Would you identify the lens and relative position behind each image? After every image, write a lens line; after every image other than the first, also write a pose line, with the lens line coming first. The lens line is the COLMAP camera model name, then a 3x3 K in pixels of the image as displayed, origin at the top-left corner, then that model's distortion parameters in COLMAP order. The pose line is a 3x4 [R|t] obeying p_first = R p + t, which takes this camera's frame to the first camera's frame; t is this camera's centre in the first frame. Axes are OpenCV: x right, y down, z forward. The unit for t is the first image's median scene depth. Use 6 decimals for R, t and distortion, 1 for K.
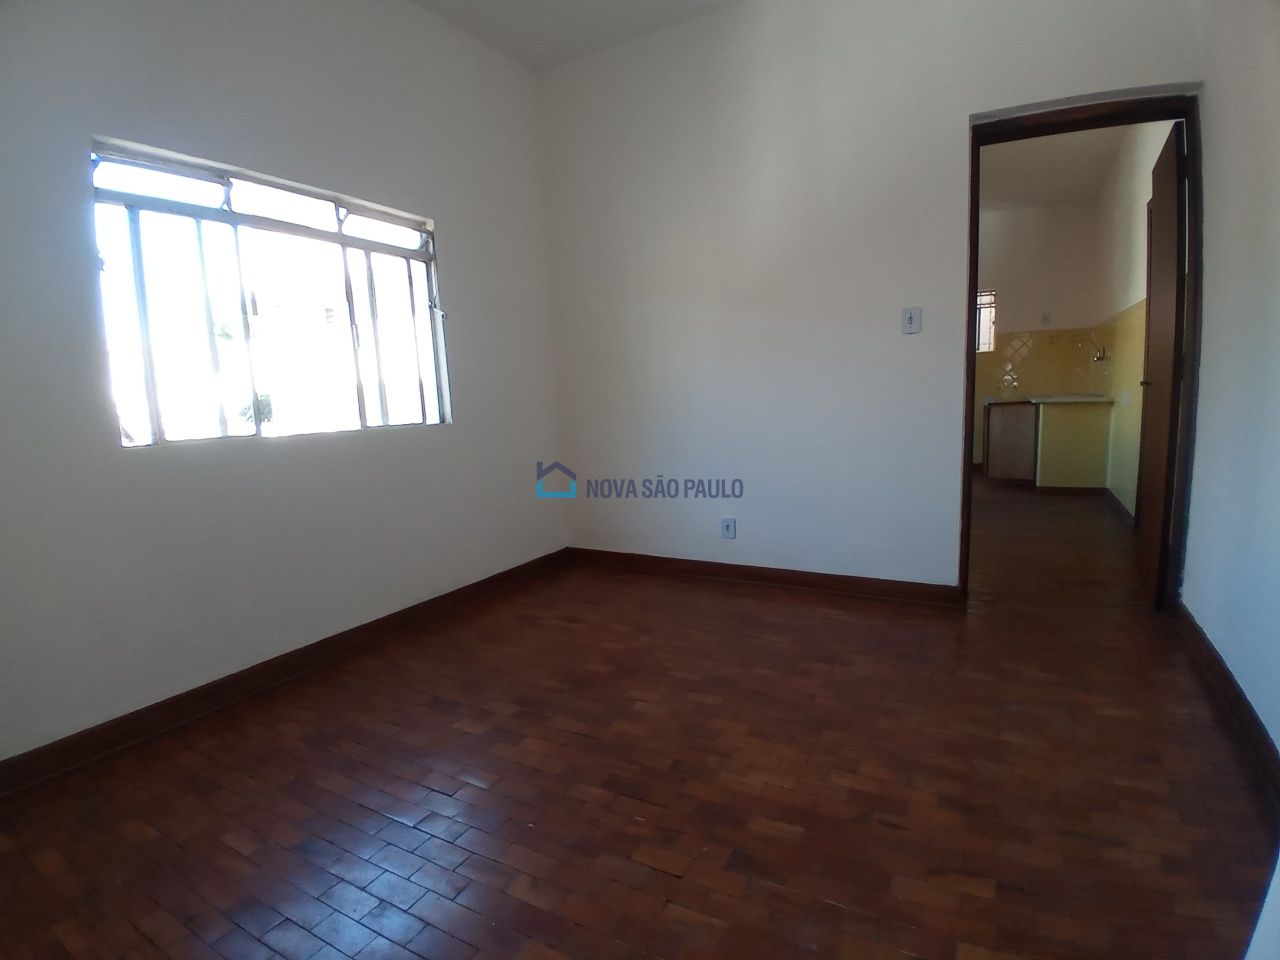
lens RADIAL K [[642.7, 0, 640.0], [0, 642.7, 480.0], [0, 0, 1]] dist [0.027551, -0.053397]
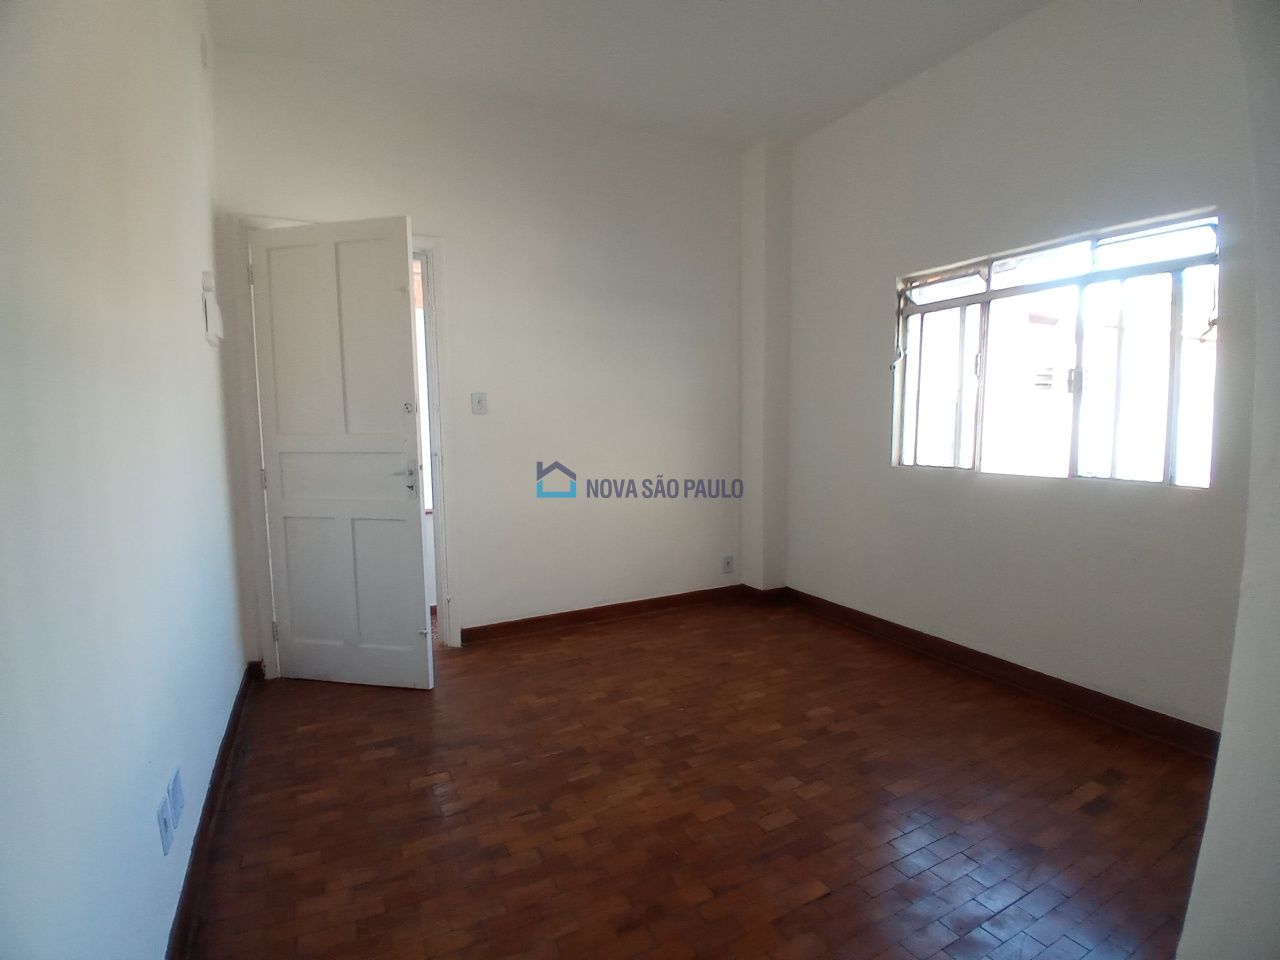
lens RADIAL K [[642.7, 0, 640.0], [0, 642.7, 480.0], [0, 0, 1]] dist [0.027551, -0.053397]
pose [[-0.558290, 0.124560, -0.820242, 0.983912], [-0.078456, 0.976308, 0.201661, -0.309715], [0.825928, 0.176938, -0.535291, 1.405958]]
